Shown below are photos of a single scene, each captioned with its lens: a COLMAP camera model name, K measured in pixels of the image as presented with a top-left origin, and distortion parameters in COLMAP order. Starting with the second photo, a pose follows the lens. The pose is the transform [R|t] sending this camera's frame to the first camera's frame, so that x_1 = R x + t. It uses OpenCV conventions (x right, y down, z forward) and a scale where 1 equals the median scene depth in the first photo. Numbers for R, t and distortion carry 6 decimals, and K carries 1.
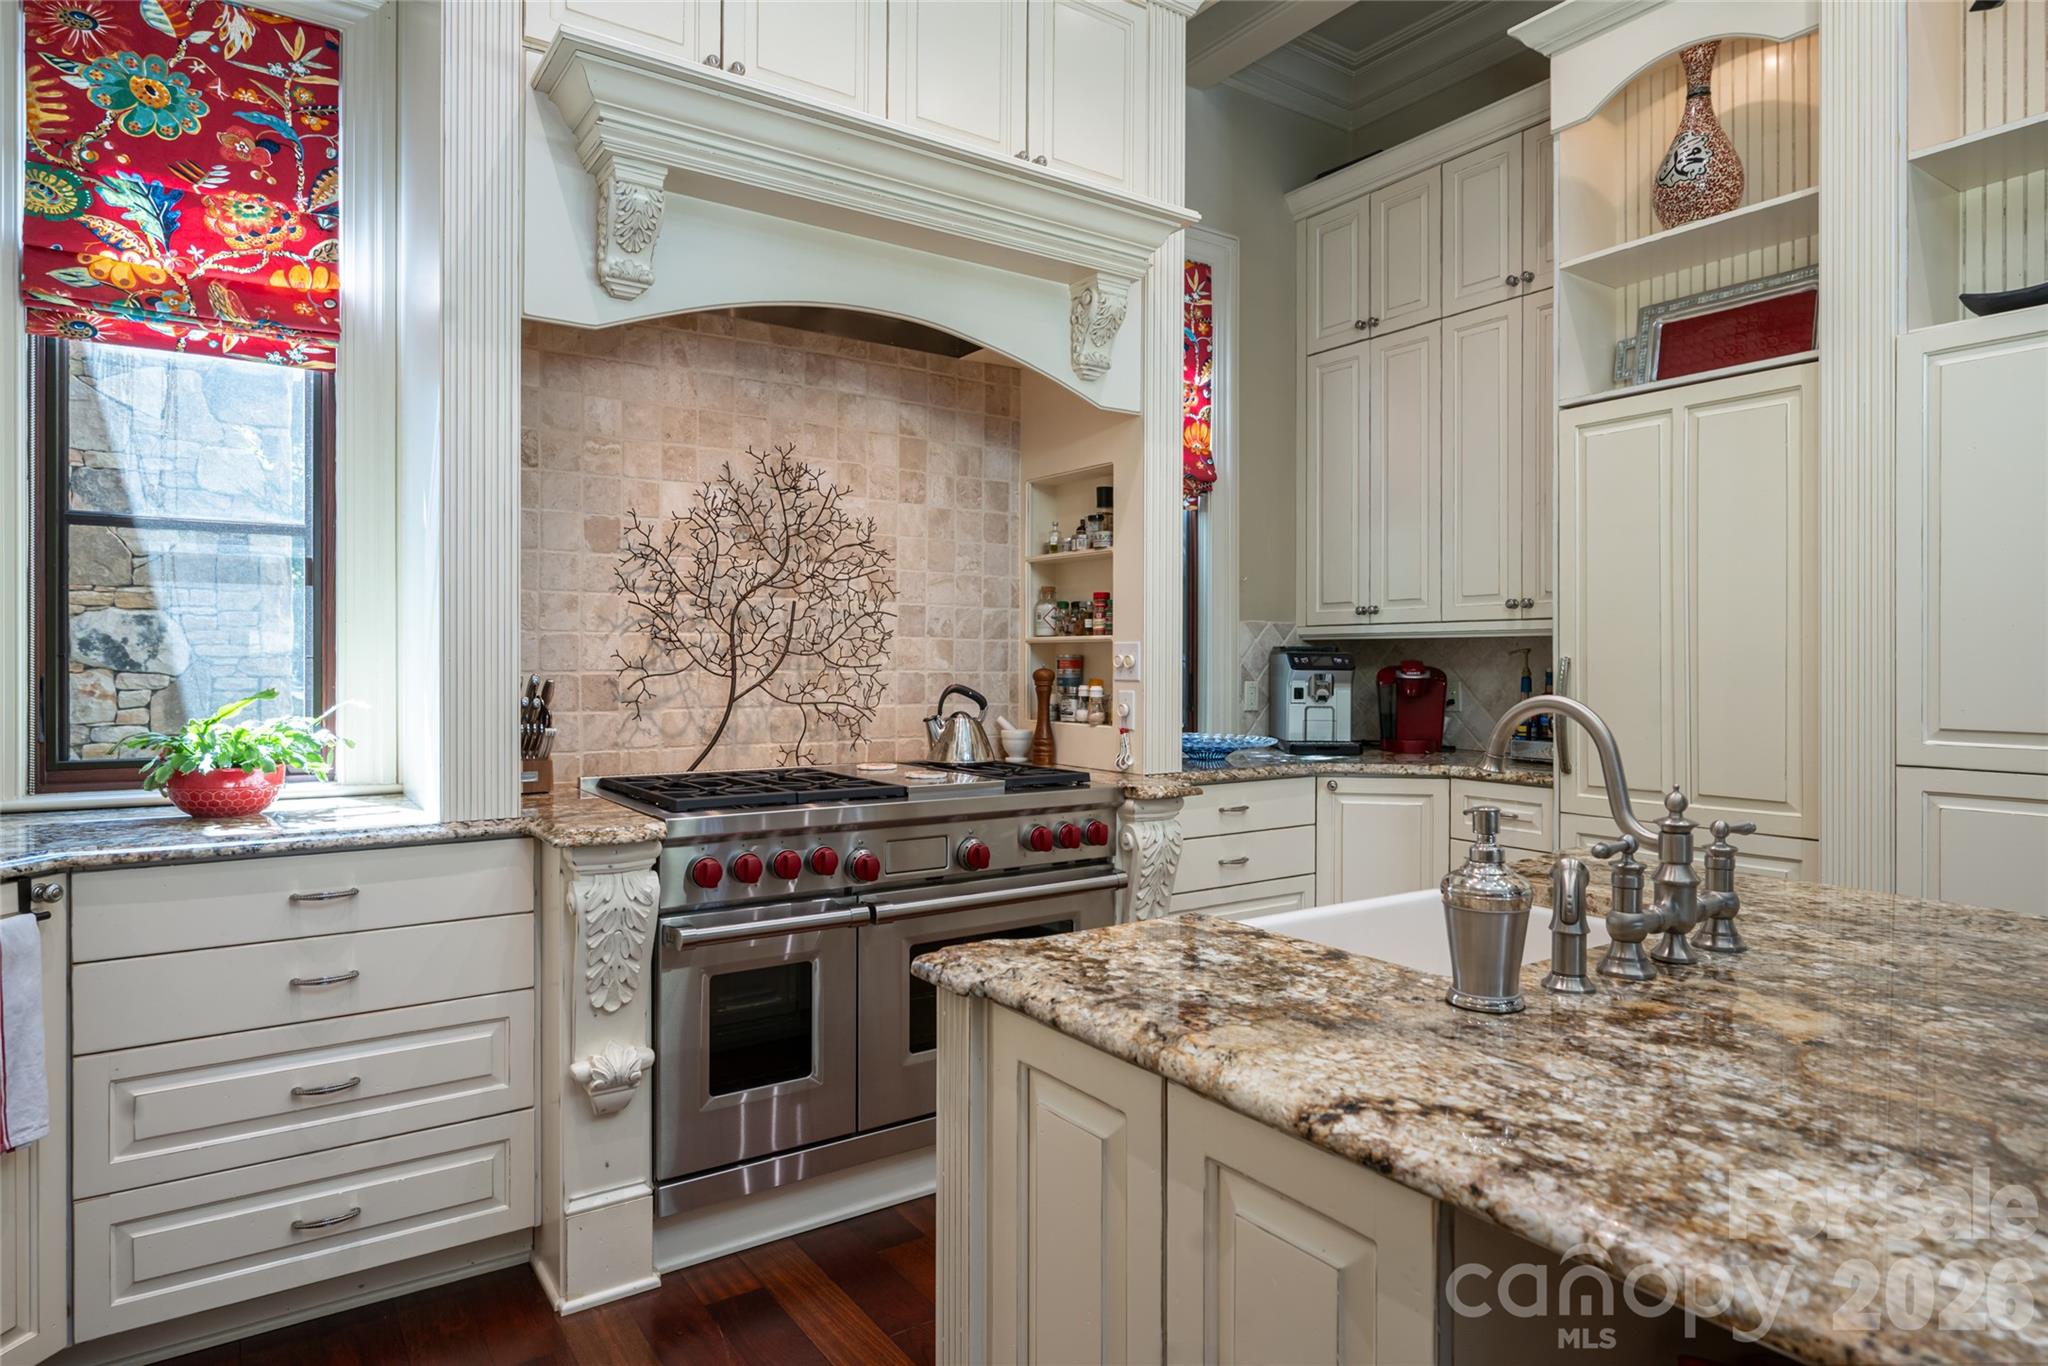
lens RADIAL K [[1167.0, 0, 1027.0], [0, 1167.0, 663.8], [0, 0, 1]] dist [0.000550, -0.001532]
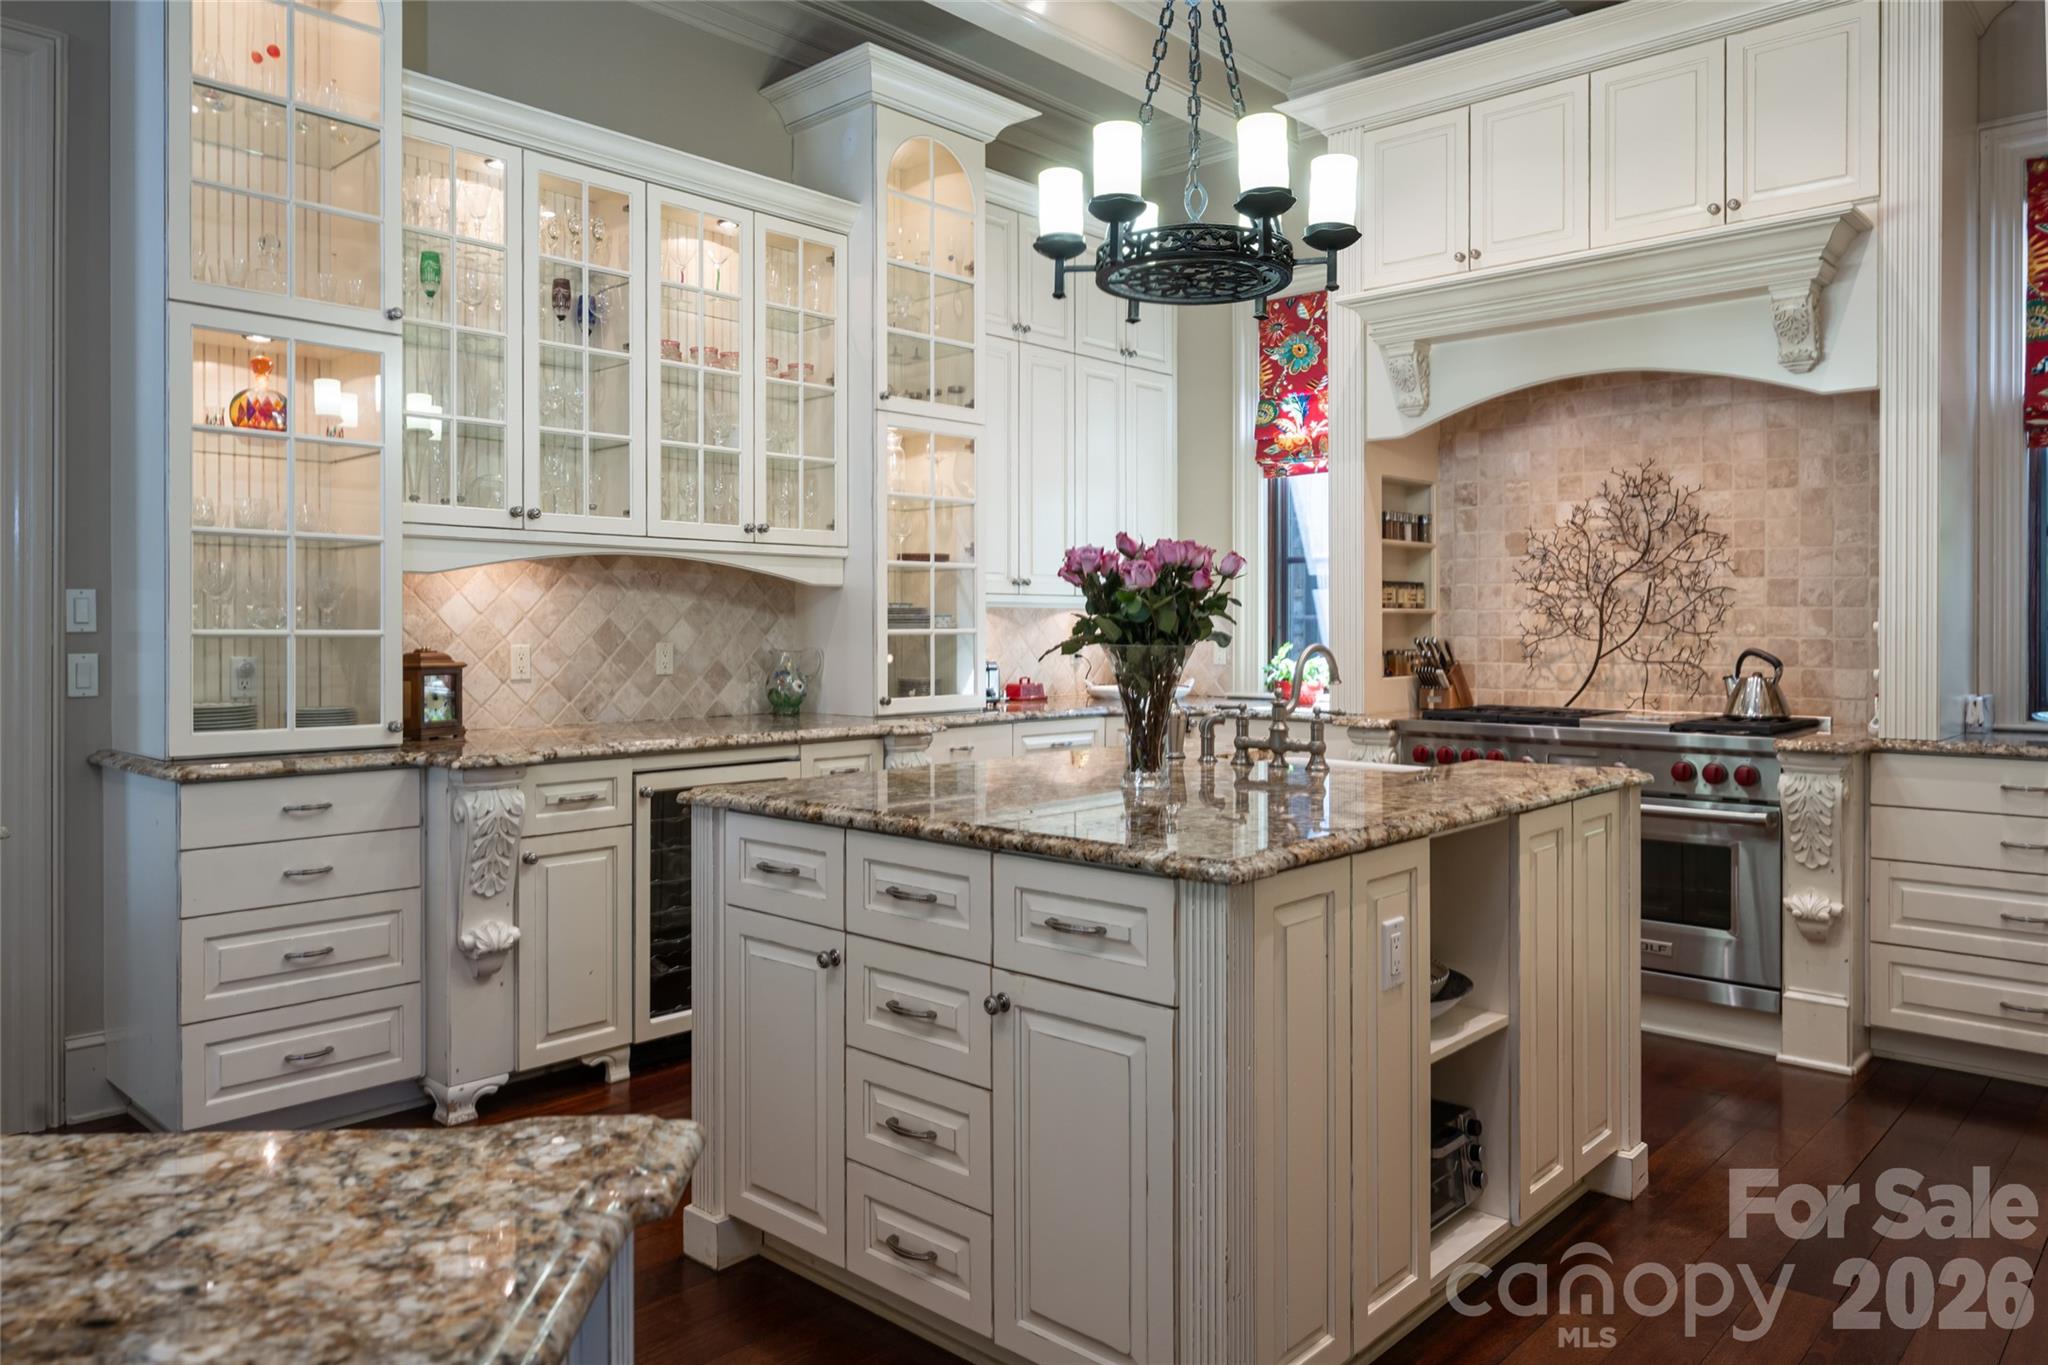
lens RADIAL K [[1371.6, 0, 988.1], [0, 1371.6, 636.7], [0, 0, 1]] dist [-0.001476, -0.001129]
pose [[0.207573, 0.001376, -0.978219, 1.172944], [-0.002377, 0.999997, 0.000902, 0.006922], [0.978217, 0.002138, 0.207576, -0.022237]]
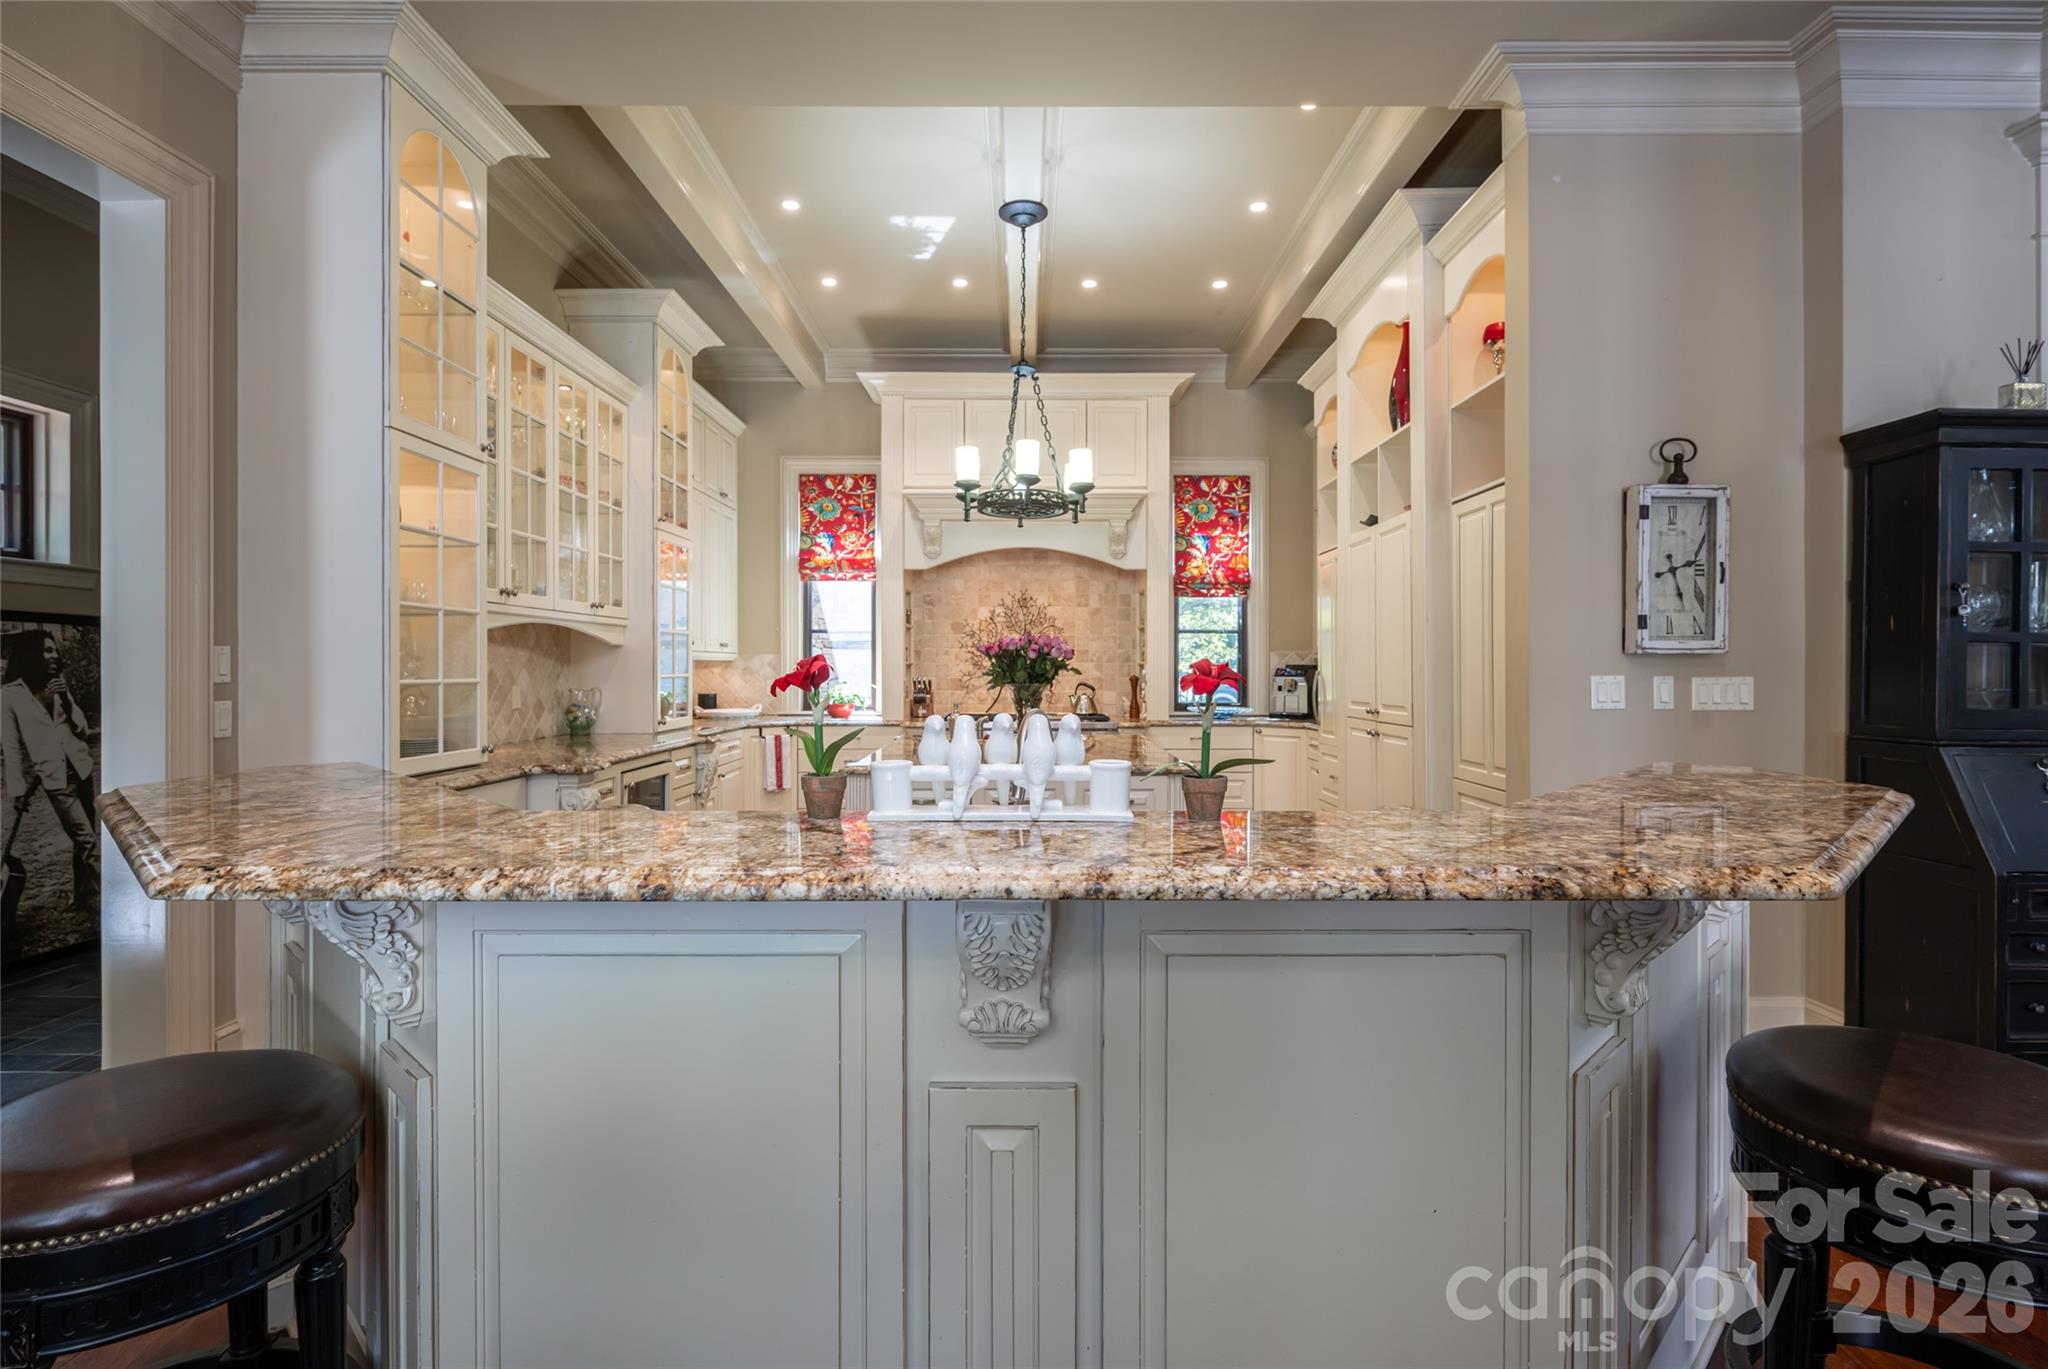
lens RADIAL K [[996.6, 0, 1024.6], [0, 996.6, 671.4], [0, 0, 1]] dist [-0.000396, 0.000029]
pose [[0.821783, -0.001770, -0.569798, 1.104379], [0.001026, 0.999998, -0.001626, -0.001913], [0.569799, 0.000752, 0.821783, -0.855021]]
